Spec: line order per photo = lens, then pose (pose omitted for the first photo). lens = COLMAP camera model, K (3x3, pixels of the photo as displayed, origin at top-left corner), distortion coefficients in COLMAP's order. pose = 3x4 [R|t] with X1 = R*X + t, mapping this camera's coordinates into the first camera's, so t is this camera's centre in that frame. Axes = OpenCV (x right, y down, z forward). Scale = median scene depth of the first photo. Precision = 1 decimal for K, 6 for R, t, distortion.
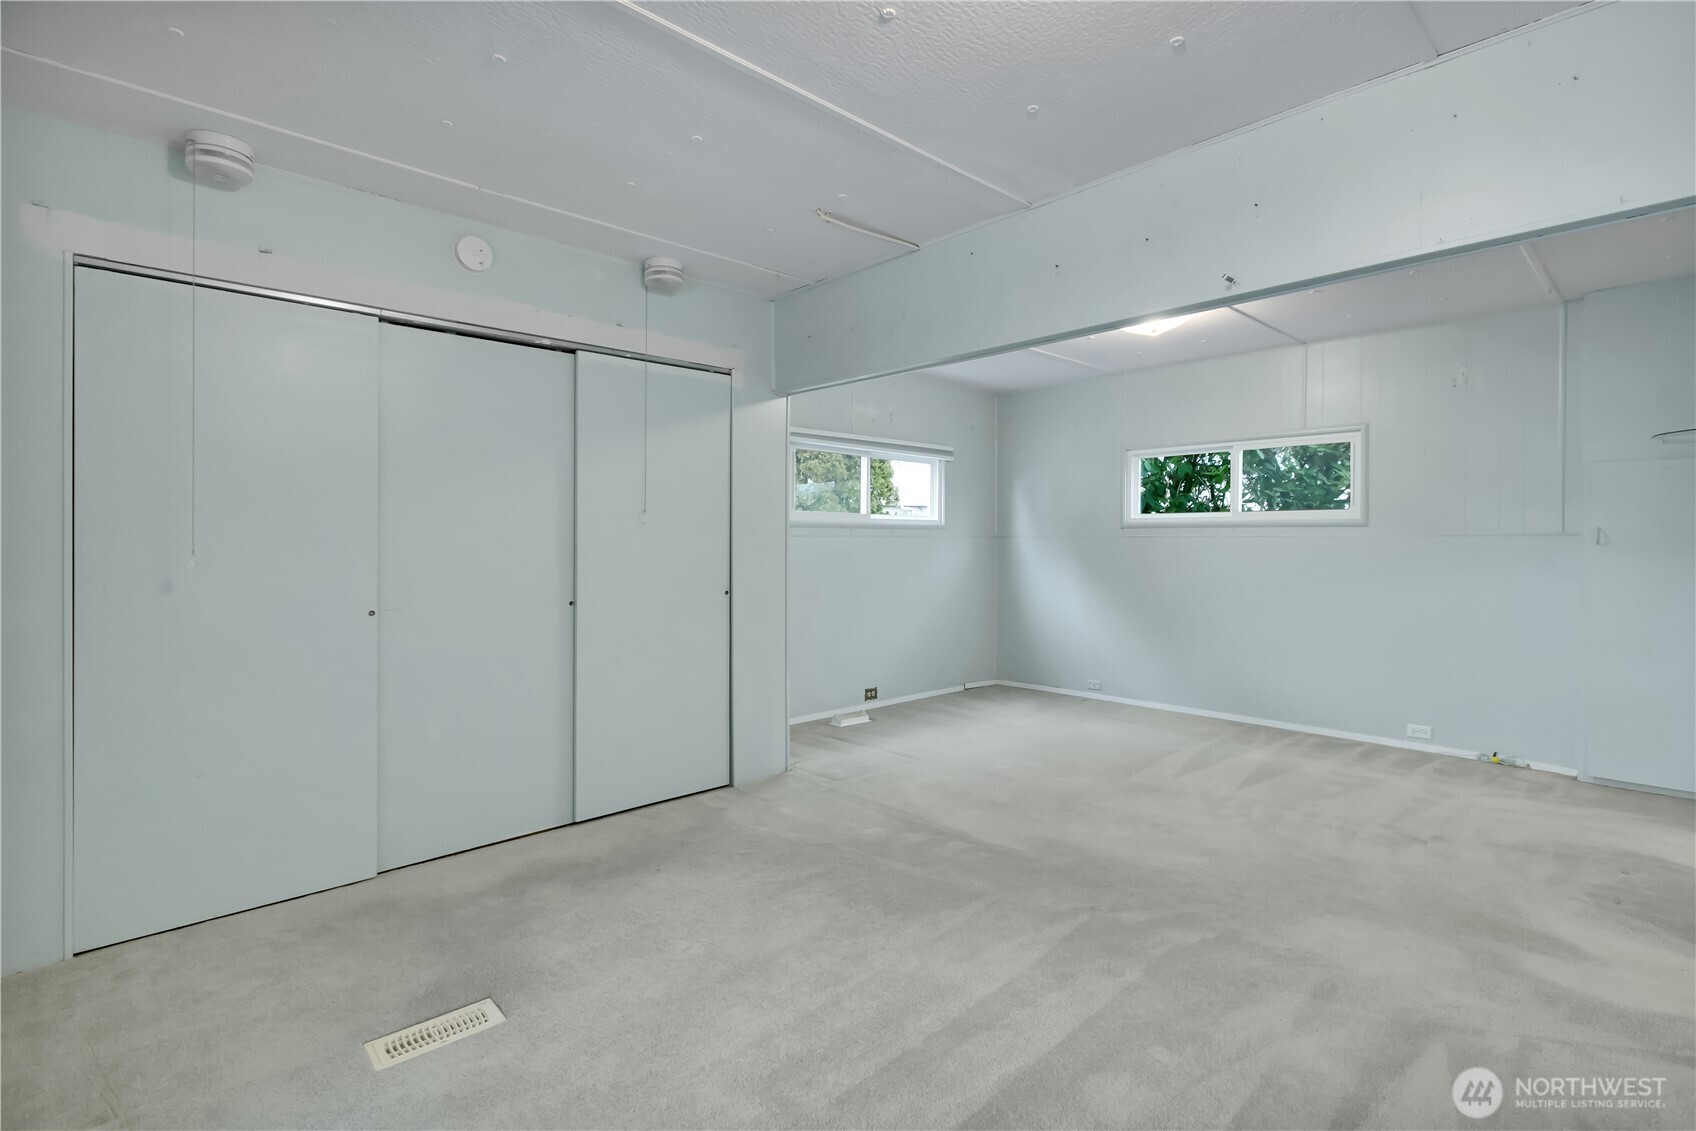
lens RADIAL K [[794.8, 0, 853.8], [0, 794.8, 543.6], [0, 0, 1]] dist [-0.000033, 0.000007]
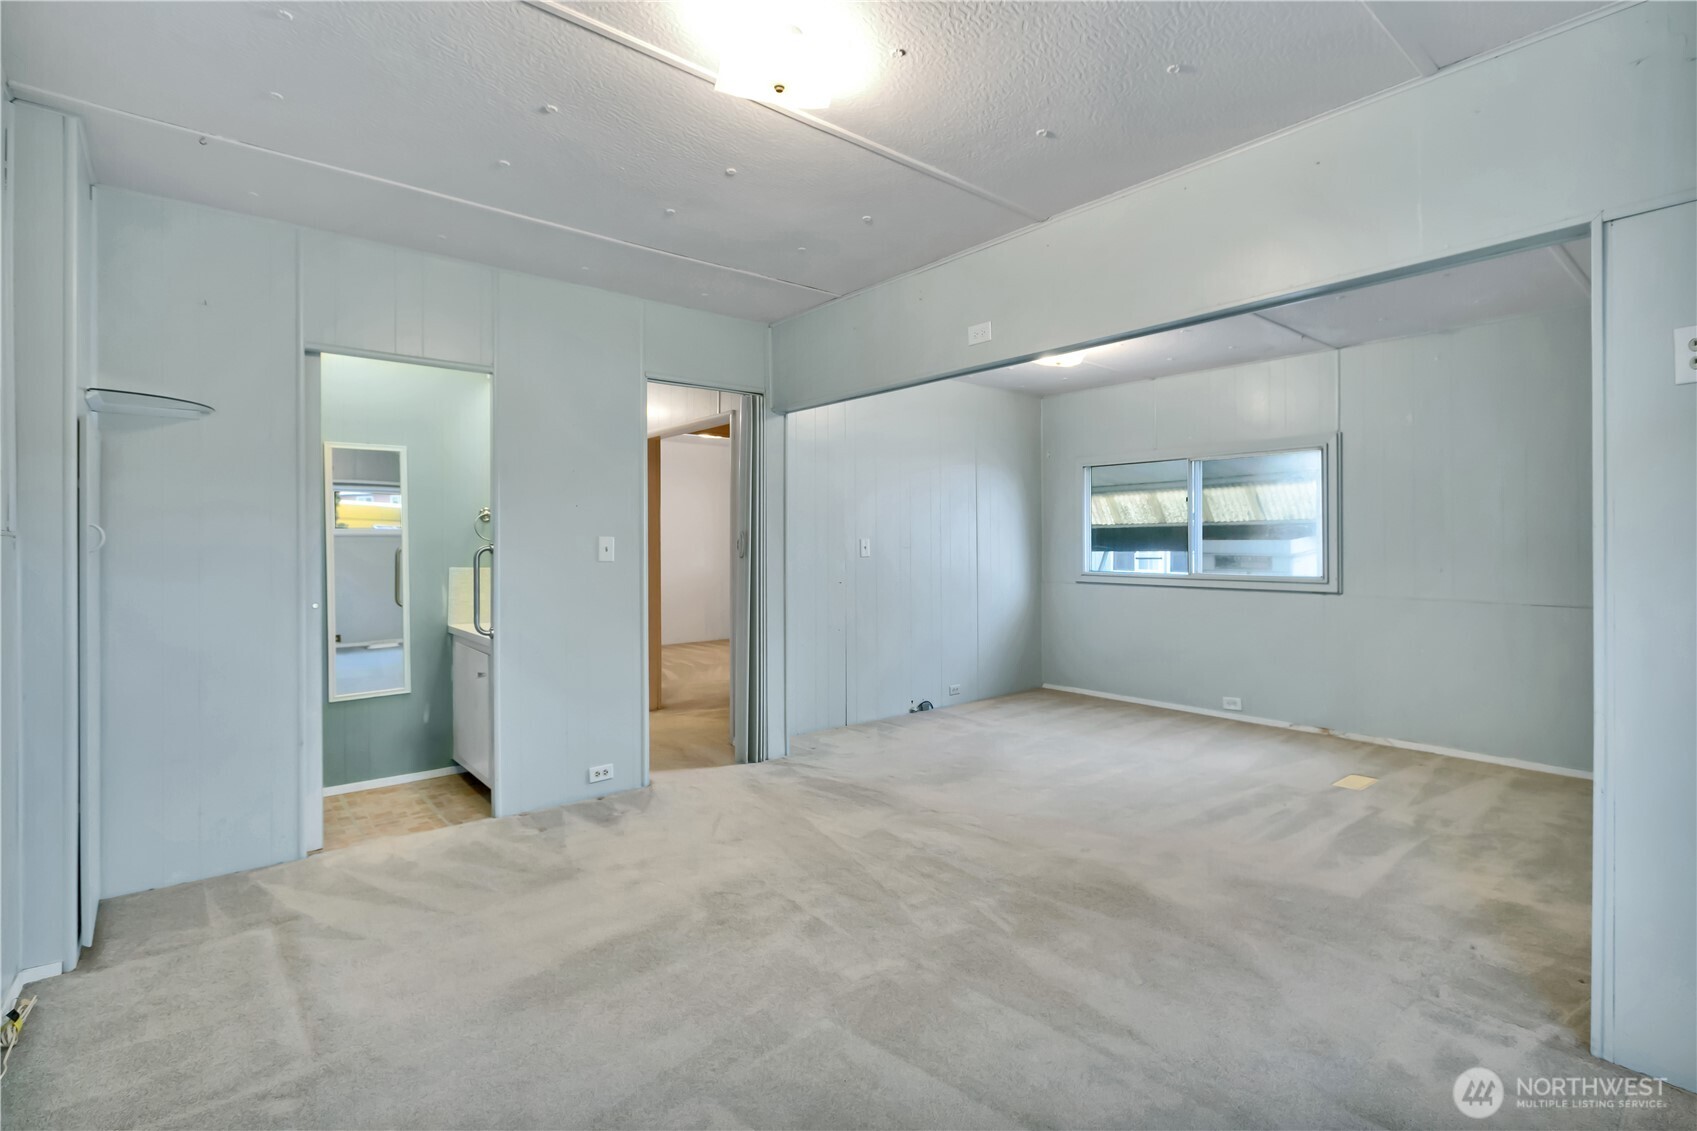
lens RADIAL K [[796.3, 0, 847.6], [0, 796.3, 547.1], [0, 0, 1]] dist [0.000932, 0.000152]
pose [[0.996868, 0.000495, -0.079077, 0.156361], [-0.000763, 0.999994, -0.003367, 0.002764], [0.079075, 0.003417, 0.996863, -0.169705]]
